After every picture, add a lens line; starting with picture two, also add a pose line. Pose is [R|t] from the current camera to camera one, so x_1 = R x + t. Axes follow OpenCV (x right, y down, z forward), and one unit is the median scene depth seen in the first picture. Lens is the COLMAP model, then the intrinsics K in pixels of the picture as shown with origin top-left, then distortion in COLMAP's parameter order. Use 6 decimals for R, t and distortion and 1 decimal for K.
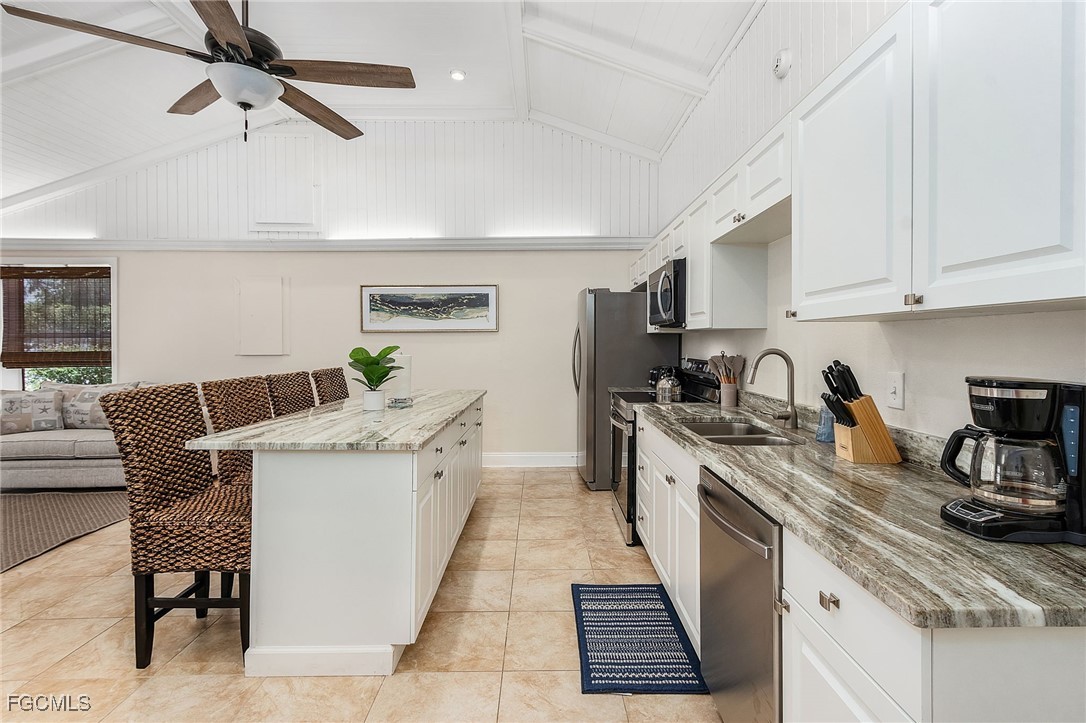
lens RADIAL K [[502.8, 0, 540.7], [0, 502.8, 357.3], [0, 0, 1]] dist [0.005340, -0.000240]
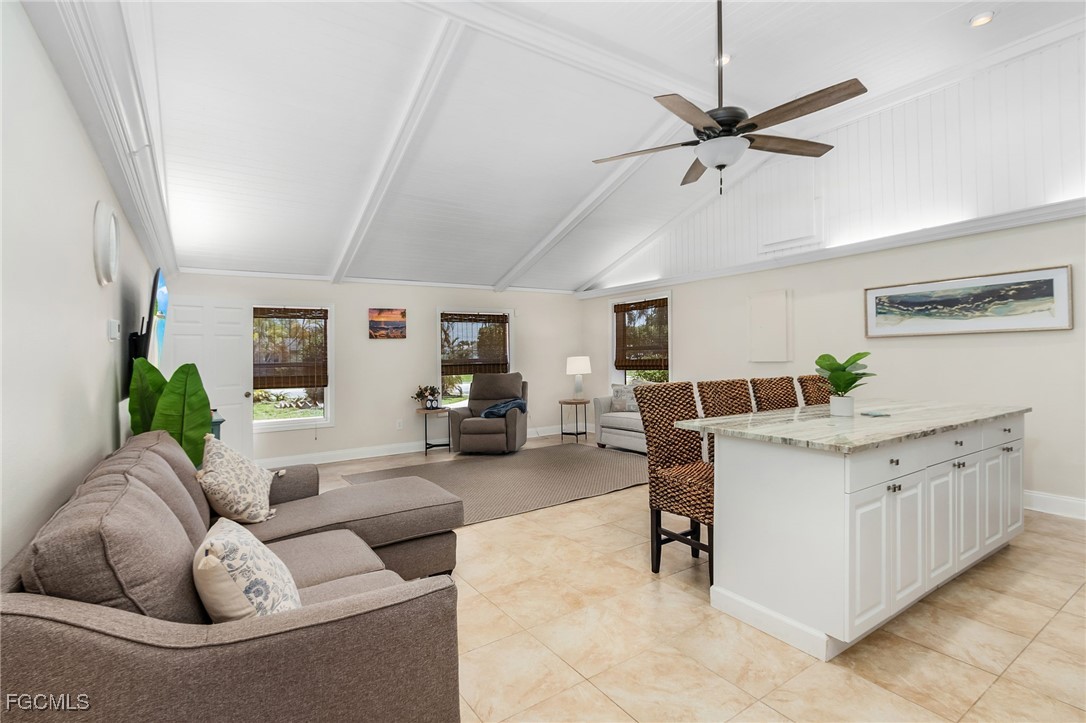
lens RADIAL K [[502.8, 0, 540.7], [0, 502.8, 357.3], [0, 0, 1]] dist [0.005340, -0.000240]
pose [[0.542879, -0.006711, -0.839784, 0.248240], [-0.005218, 0.999922, -0.011364, 0.002527], [0.839794, 0.010551, 0.542802, -0.079376]]
